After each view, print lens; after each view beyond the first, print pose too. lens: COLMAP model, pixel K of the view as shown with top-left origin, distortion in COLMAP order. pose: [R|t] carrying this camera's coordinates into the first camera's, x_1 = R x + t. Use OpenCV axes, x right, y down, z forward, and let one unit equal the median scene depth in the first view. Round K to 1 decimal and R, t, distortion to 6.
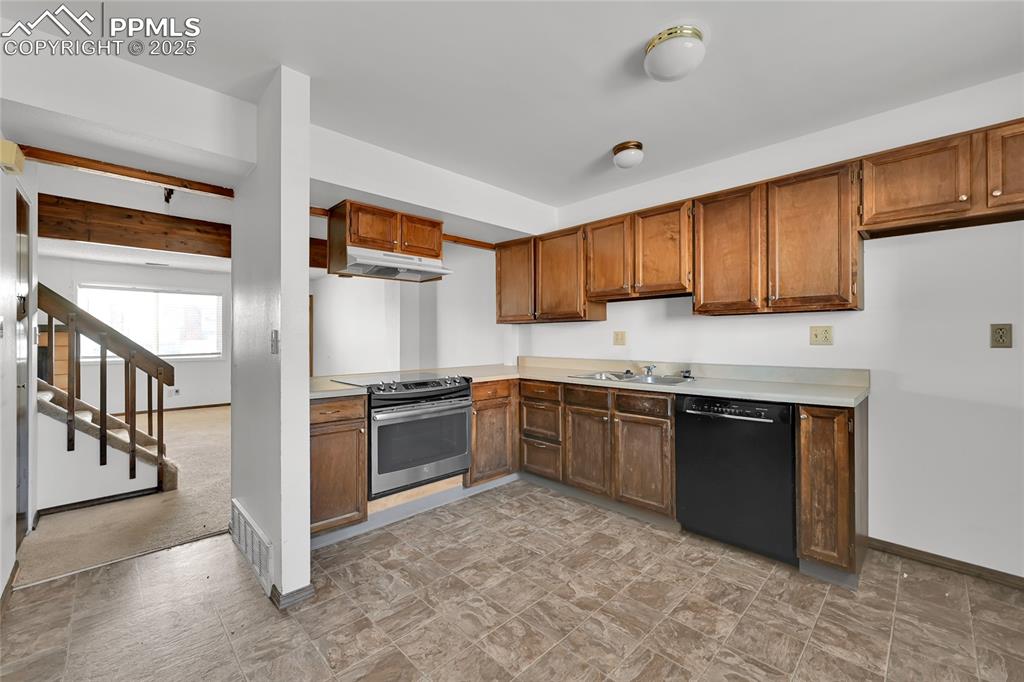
lens RADIAL K [[405.8, 0, 510.1], [0, 405.8, 339.1], [0, 0, 1]] dist [-0.001064, -0.000085]
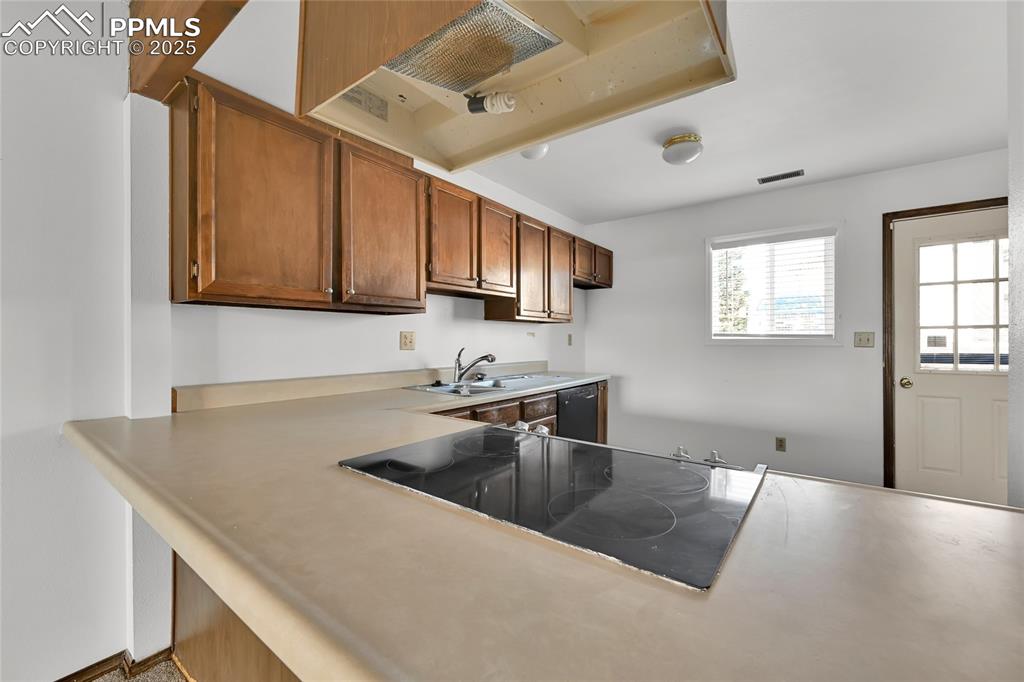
lens RADIAL K [[405.8, 0, 510.1], [0, 405.8, 339.1], [0, 0, 1]] dist [-0.001064, -0.000085]
pose [[-0.157343, 0.005365, 0.987529, -0.571603], [-0.001539, 0.999983, -0.005678, -0.000033], [-0.987543, -0.002413, -0.157332, 1.086056]]
